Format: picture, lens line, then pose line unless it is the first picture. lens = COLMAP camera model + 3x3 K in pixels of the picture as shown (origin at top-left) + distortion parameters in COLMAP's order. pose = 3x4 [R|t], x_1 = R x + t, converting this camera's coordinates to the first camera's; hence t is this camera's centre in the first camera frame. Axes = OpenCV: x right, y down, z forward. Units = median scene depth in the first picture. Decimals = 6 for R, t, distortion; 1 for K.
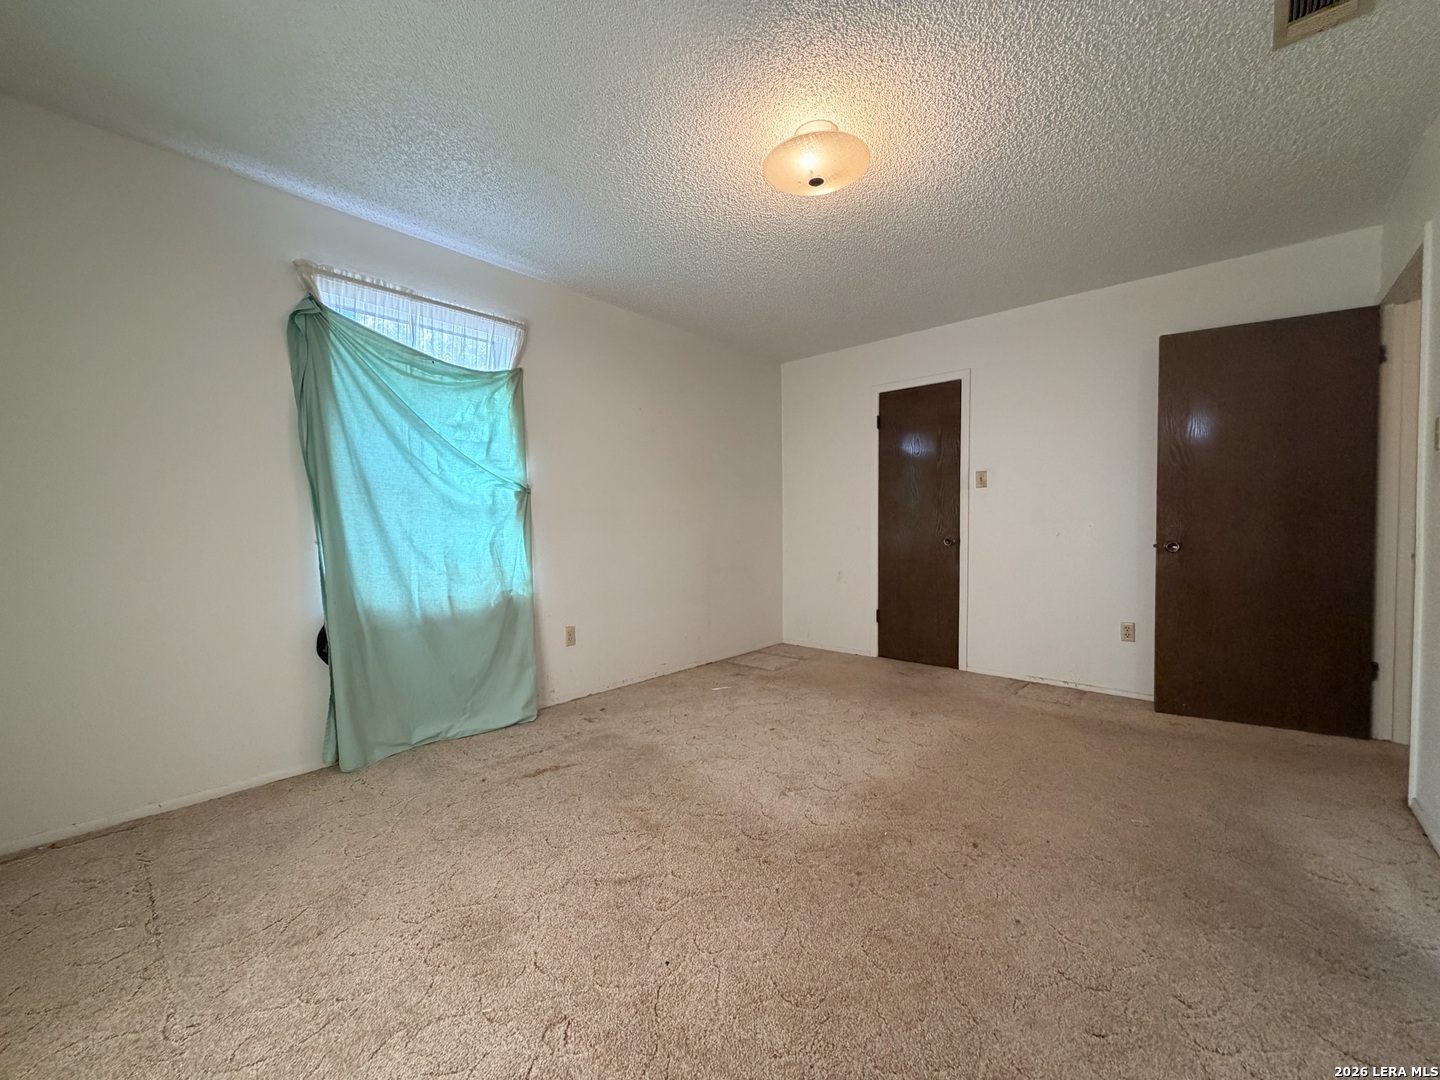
lens RADIAL K [[570.9, 0, 720.0], [0, 570.9, 540.0], [0, 0, 1]] dist [0.001392, 0.000170]
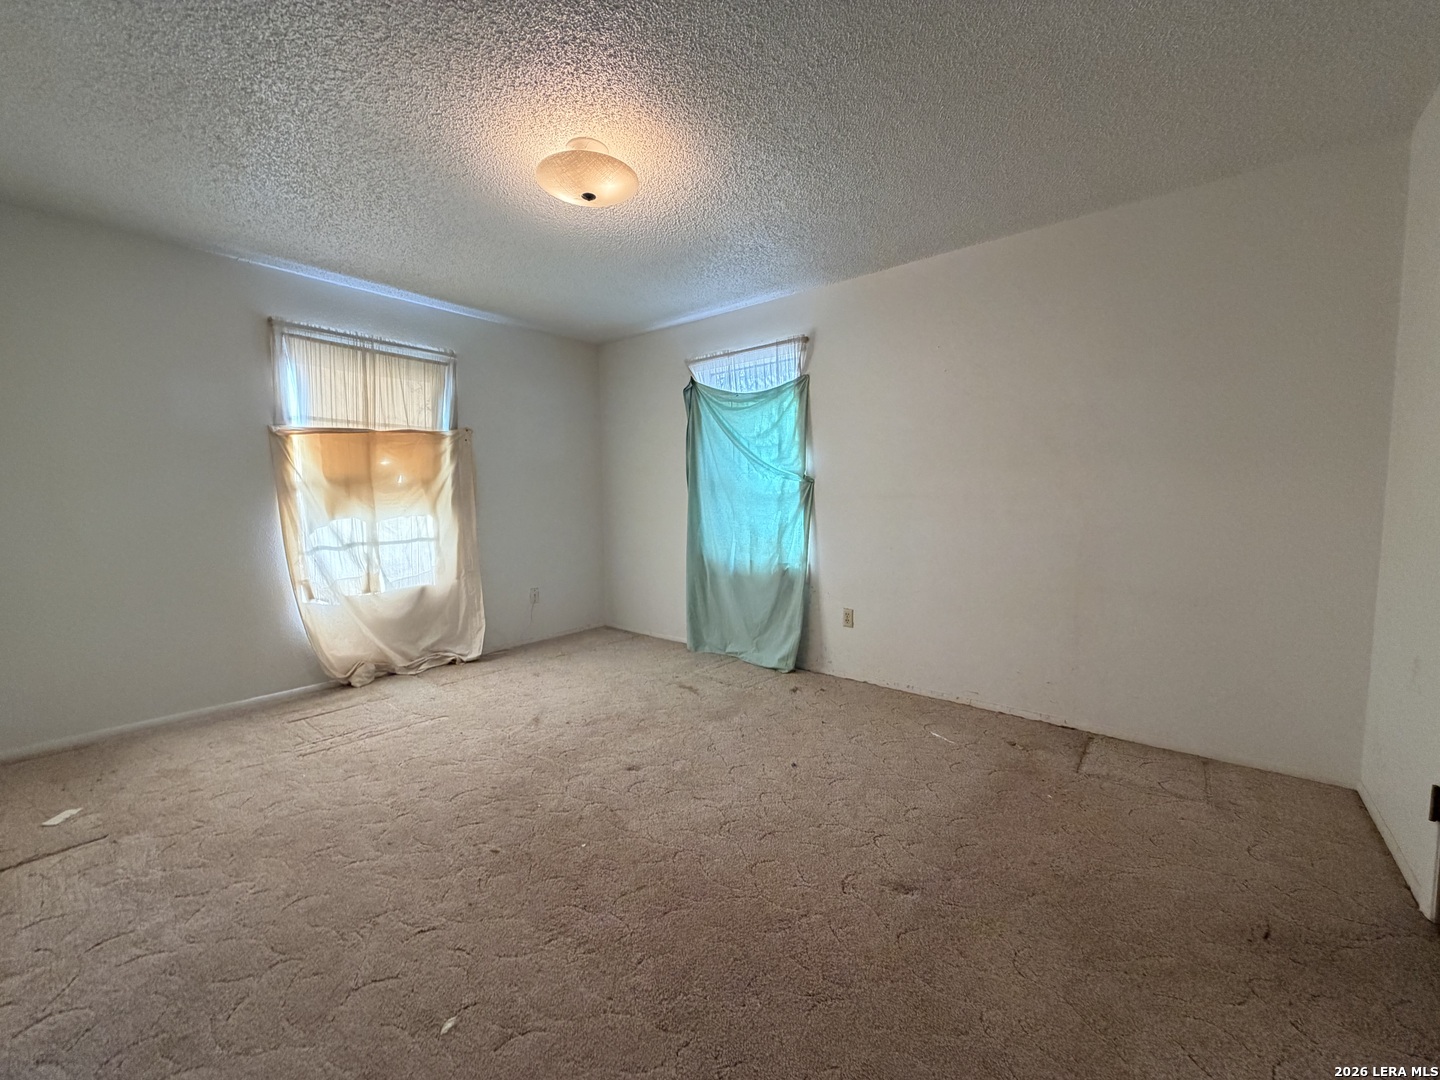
lens RADIAL K [[570.9, 0, 720.0], [0, 570.9, 540.0], [0, 0, 1]] dist [0.001392, 0.000170]
pose [[0.032941, 0.075482, -0.996603, 0.865984], [-0.024446, 0.996907, 0.074697, -0.051378], [0.999158, 0.021902, 0.034684, 0.834677]]
